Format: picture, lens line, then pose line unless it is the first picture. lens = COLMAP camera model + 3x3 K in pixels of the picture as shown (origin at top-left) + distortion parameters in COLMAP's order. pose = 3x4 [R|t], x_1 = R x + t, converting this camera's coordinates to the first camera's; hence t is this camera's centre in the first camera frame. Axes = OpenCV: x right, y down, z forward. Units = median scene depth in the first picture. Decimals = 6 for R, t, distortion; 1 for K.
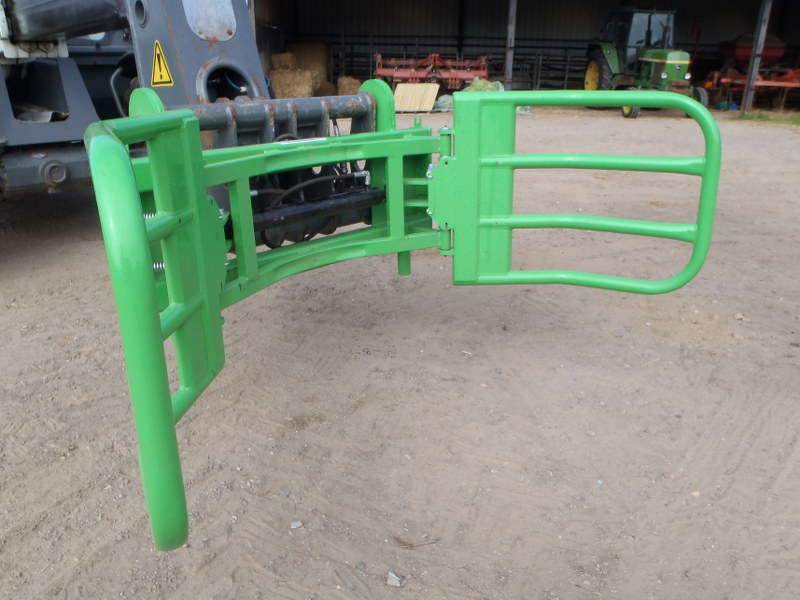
lens RADIAL K [[661.9, 0, 397.3], [0, 661.9, 300.8], [0, 0, 1]] dist [-0.009827, 0.002964]
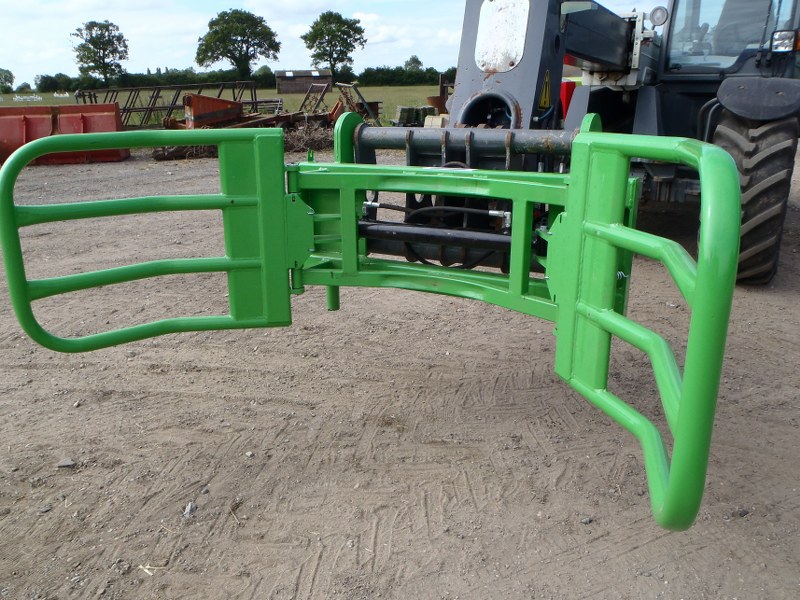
lens RADIAL K [[661.9, 0, 397.3], [0, 661.9, 300.8], [0, 0, 1]] dist [-0.009827, 0.002964]
pose [[0.257248, 0.290074, -0.921781, 0.782863], [-0.316072, 0.926674, 0.203405, -0.220172], [0.913193, 0.239024, 0.330069, 0.594560]]
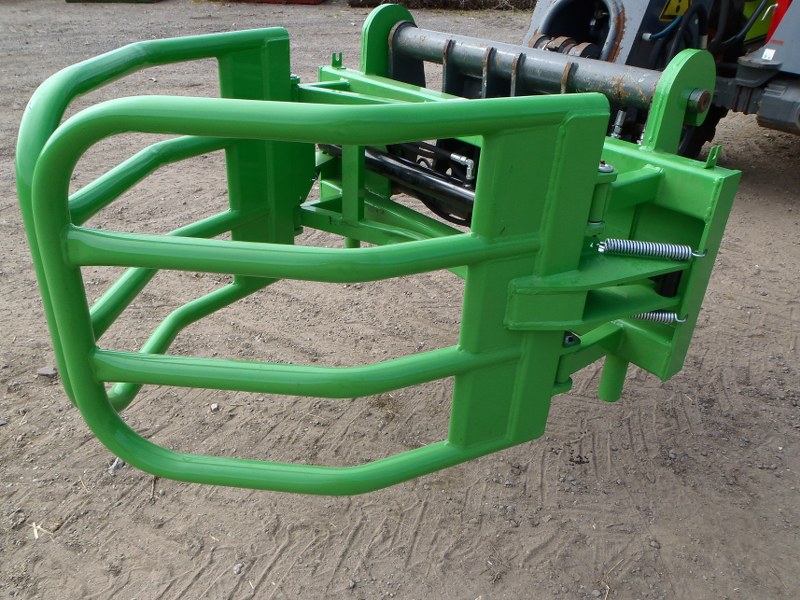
lens RADIAL K [[661.9, 0, 397.3], [0, 661.9, 300.8], [0, 0, 1]] dist [-0.009827, 0.002964]
pose [[-0.088574, 0.497743, -0.862790, 0.552697], [-0.358686, 0.792146, 0.493811, -0.372735], [0.929246, 0.353210, 0.108370, 0.853296]]
